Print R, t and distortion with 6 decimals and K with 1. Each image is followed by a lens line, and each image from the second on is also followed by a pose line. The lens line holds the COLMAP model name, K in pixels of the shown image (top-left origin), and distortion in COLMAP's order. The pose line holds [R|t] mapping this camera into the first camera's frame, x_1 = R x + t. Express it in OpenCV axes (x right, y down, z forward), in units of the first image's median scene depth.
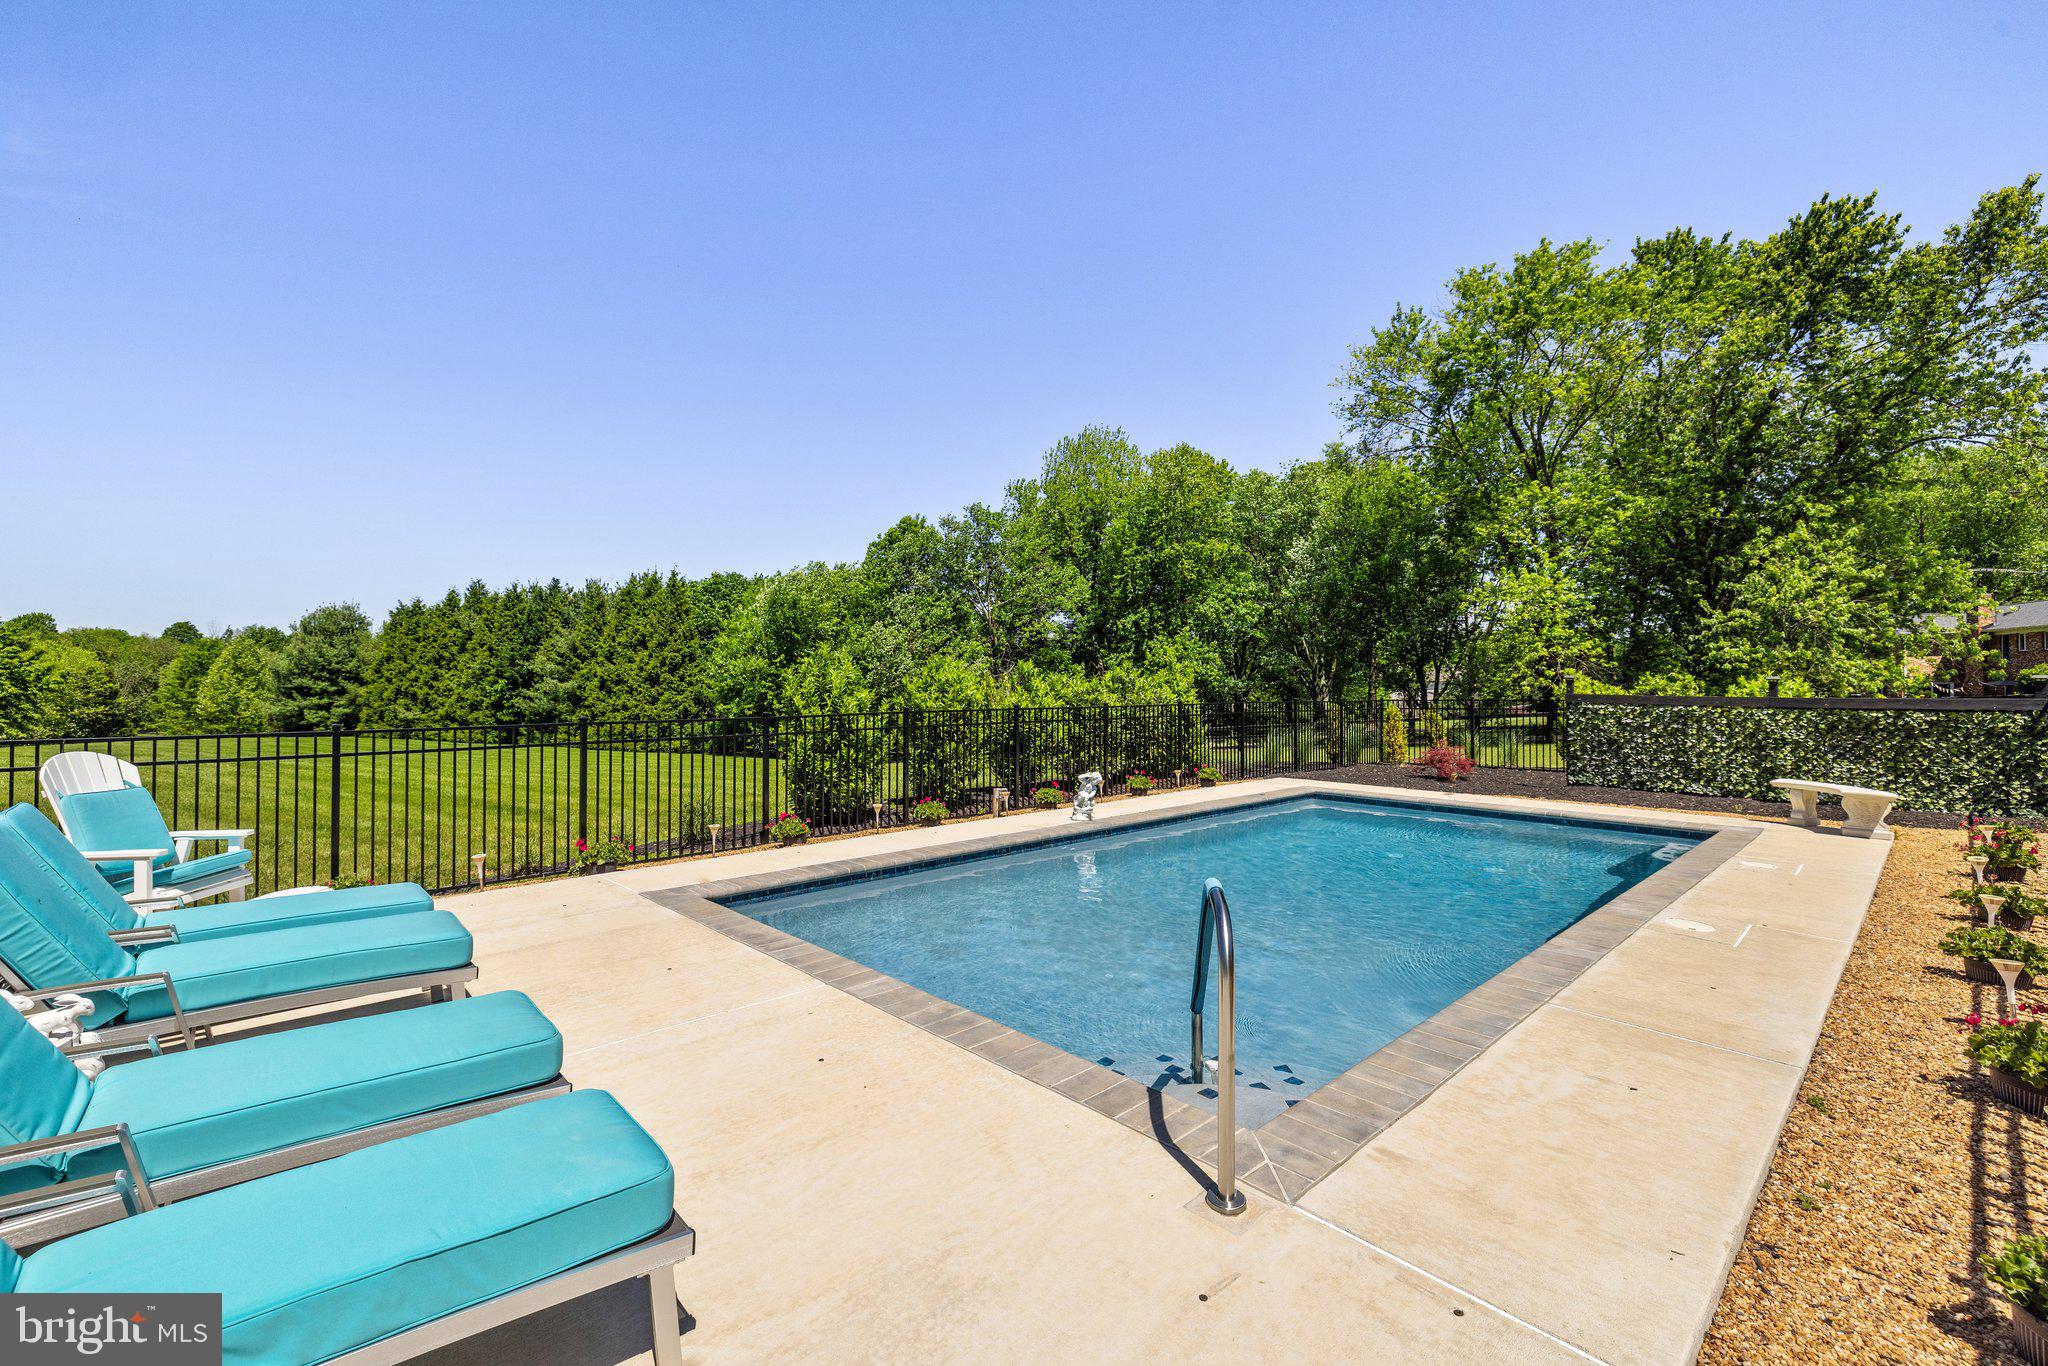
lens RADIAL K [[866.3, 0, 997.4], [0, 866.3, 659.1], [0, 0, 1]] dist [-0.000533, 0.000514]
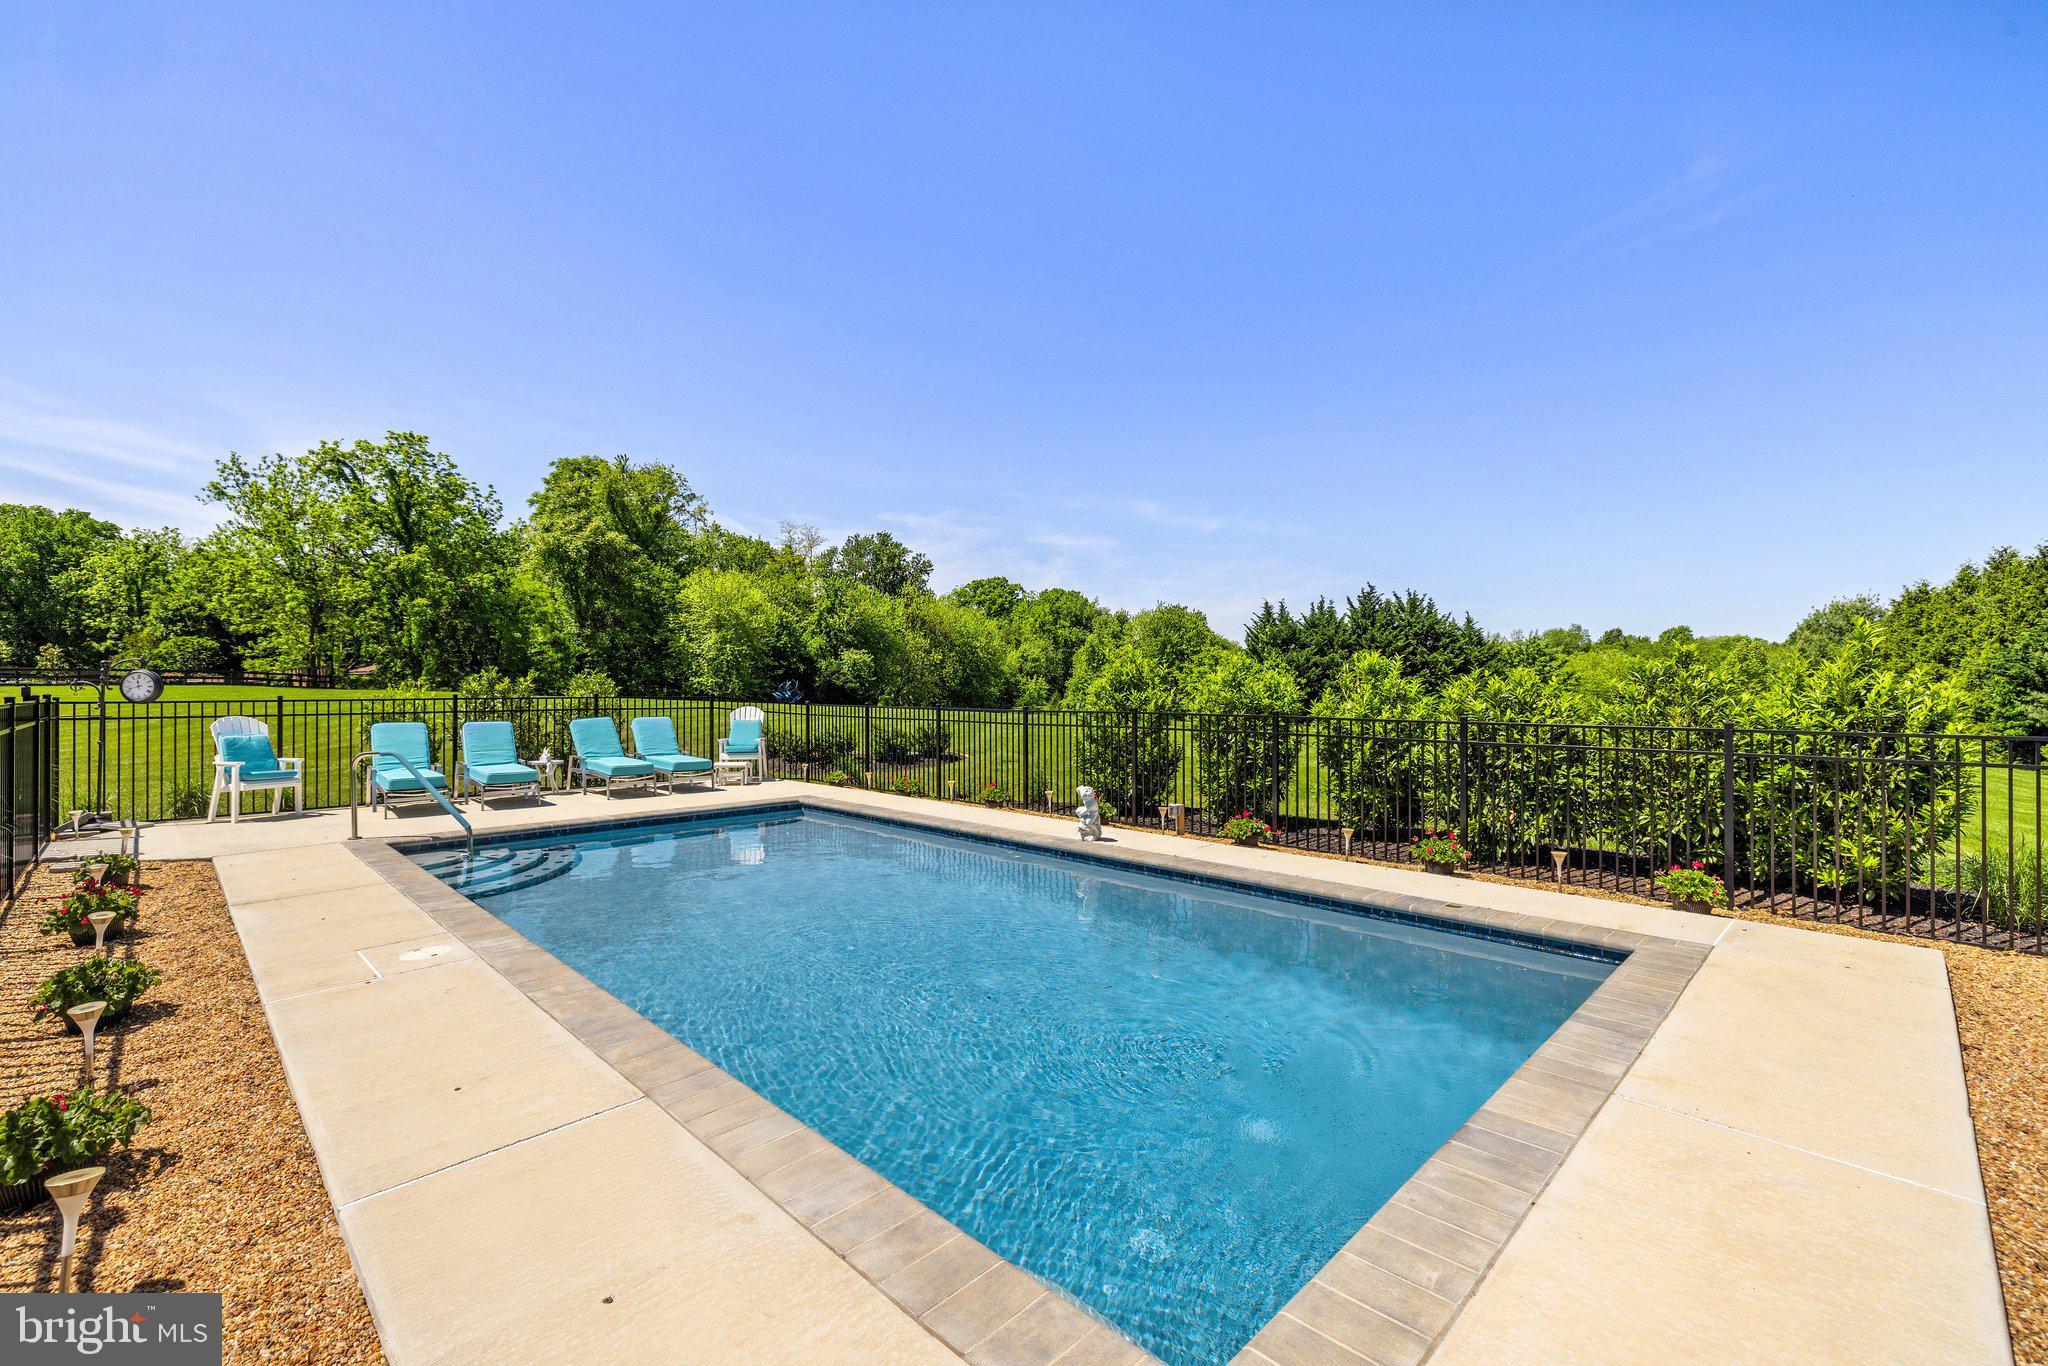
lens RADIAL K [[866.3, 0, 1031.2], [0, 866.3, 679.6], [0, 0, 1]] dist [-0.000533, 0.000514]
pose [[0.058985, -0.001591, -0.998258, 0.119162], [0.024756, 0.999694, -0.000131, 0.002769], [0.997952, -0.024705, 0.059006, 0.110248]]
